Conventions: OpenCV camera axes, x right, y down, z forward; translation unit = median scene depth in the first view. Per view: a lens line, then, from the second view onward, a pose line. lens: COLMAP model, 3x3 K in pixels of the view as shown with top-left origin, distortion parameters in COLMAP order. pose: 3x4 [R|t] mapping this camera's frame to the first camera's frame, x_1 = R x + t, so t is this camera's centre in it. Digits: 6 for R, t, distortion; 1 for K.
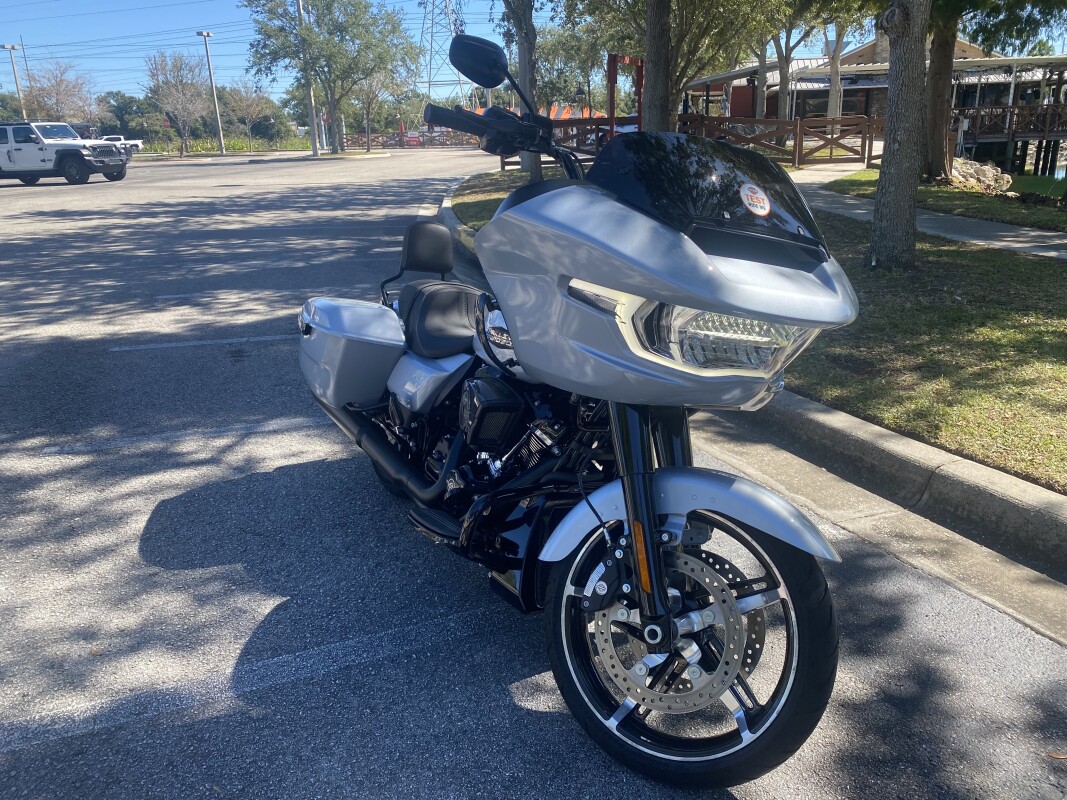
lens RADIAL K [[812.0, 0, 533.5], [0, 812.0, 400.0], [0, 0, 1]] dist [0.013015, -0.001871]
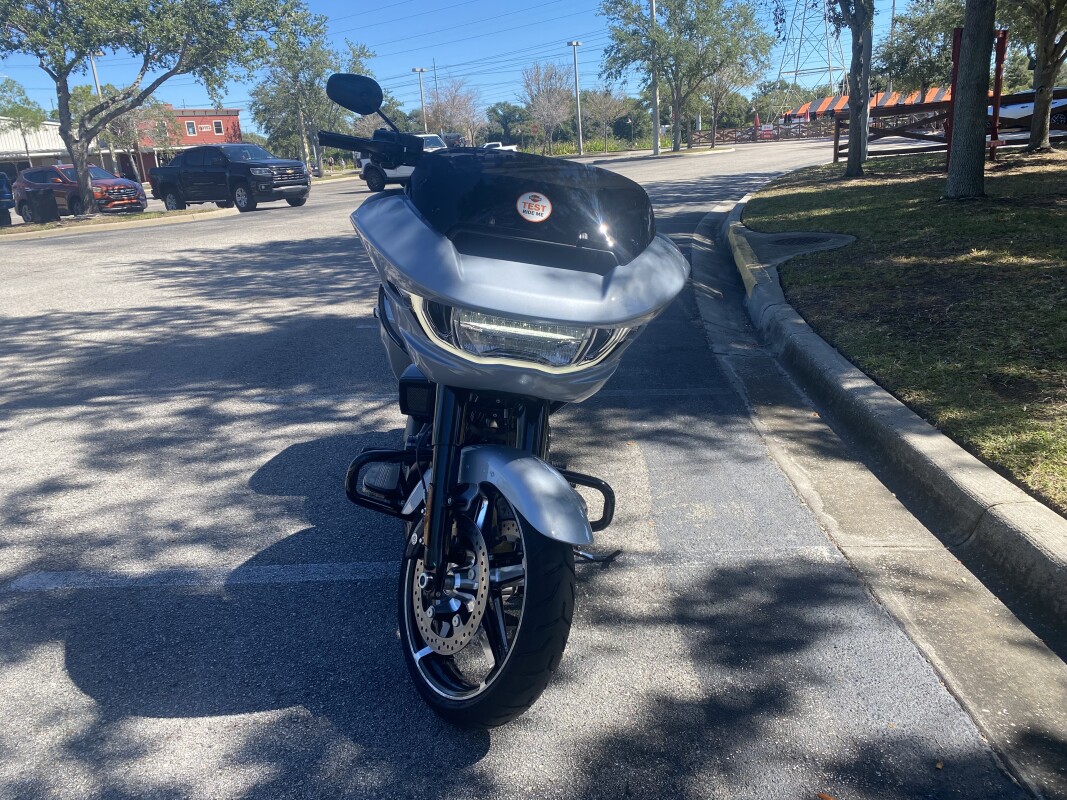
lens RADIAL K [[810.8, 0, 517.4], [0, 810.8, 400.9], [0, 0, 1]] dist [0.015926, -0.001816]
pose [[0.905664, 0.091651, -0.413973, 0.318528], [-0.089165, 0.995694, 0.025369, -0.004556], [0.414515, 0.013937, 0.909936, -0.003004]]
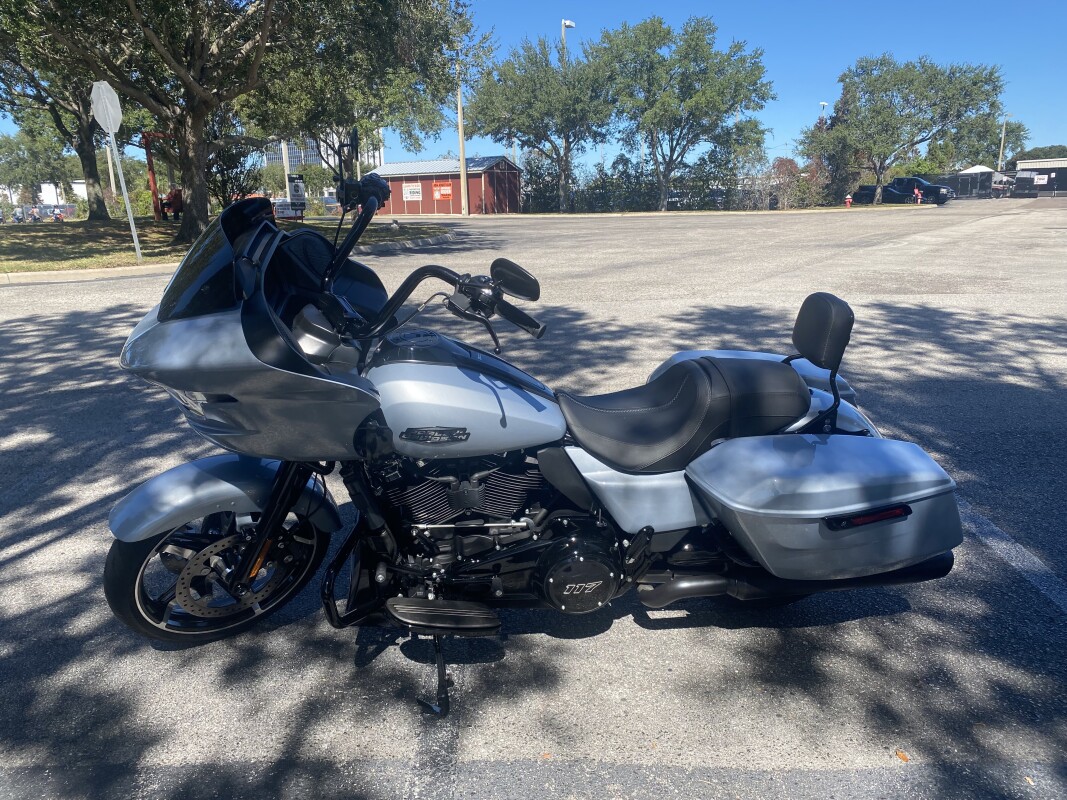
lens RADIAL K [[821.5, 0, 526.6], [0, 821.5, 403.7], [0, 0, 1]] dist [0.012980, -0.011805]
pose [[-0.385877, 0.259057, -0.885431, 0.540474], [-0.252751, 0.893356, 0.371526, -0.278275], [0.887252, 0.367157, -0.279248, 0.824002]]
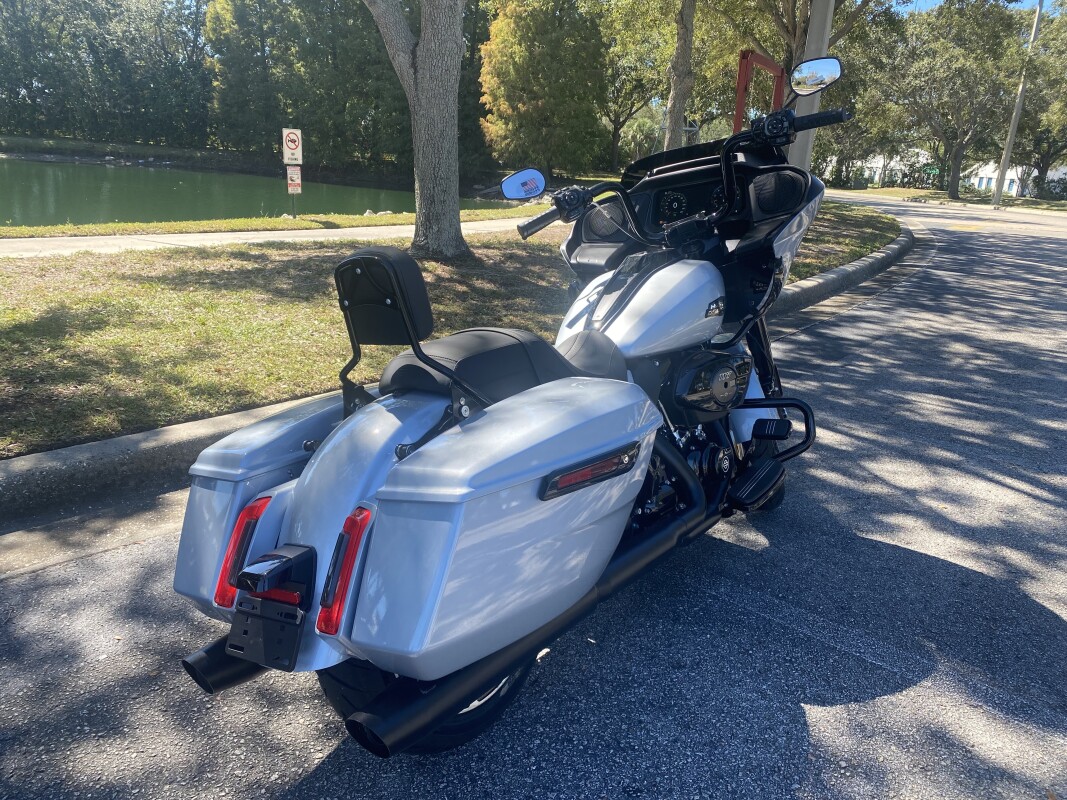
lens RADIAL K [[805.0, 0, 532.3], [0, 805.0, 432.8], [0, 0, 1]] dist [0.008514, -0.000019]
pose [[-0.412460, -0.300896, 0.859848, -0.524903], [0.229788, 0.878990, 0.417821, -0.248830], [-0.881518, 0.369917, -0.293406, 0.900675]]
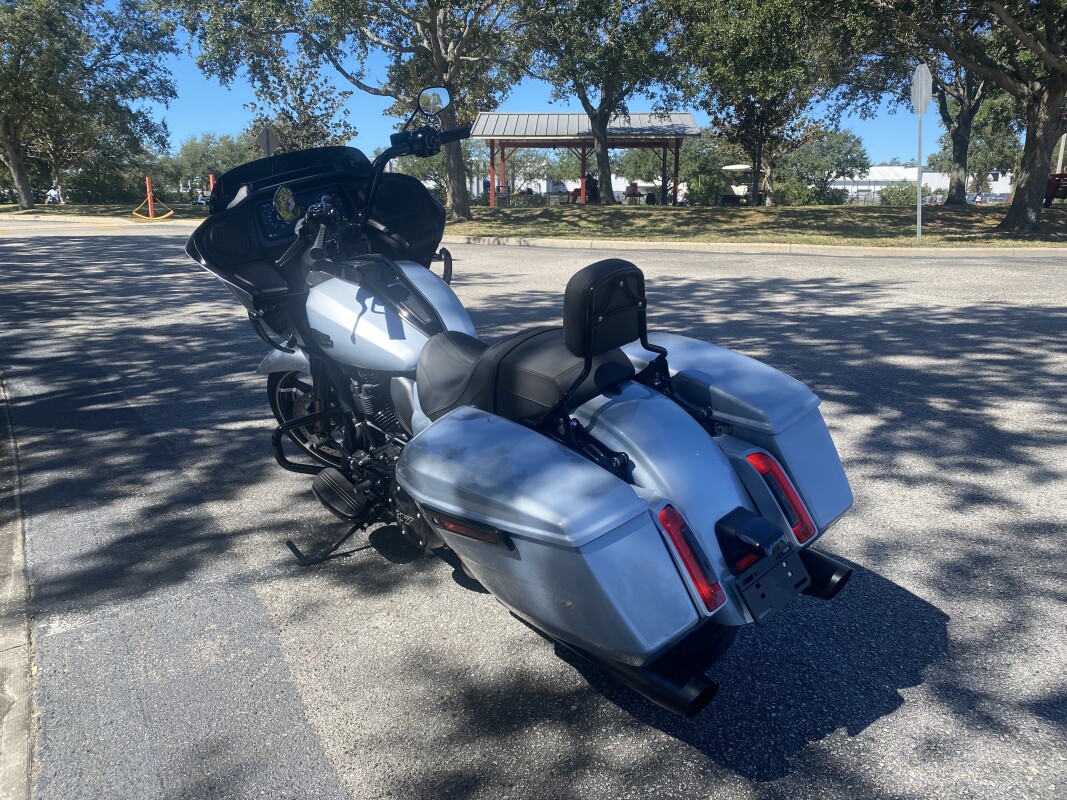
lens RADIAL K [[821.5, 0, 526.6], [0, 821.5, 403.7], [0, 0, 1]] dist [0.012980, -0.011805]
pose [[-0.989801, 0.053368, -0.132086, 0.003470], [-0.025672, 0.845181, 0.533864, -0.352445], [0.140128, 0.531810, -0.835190, 1.234624]]
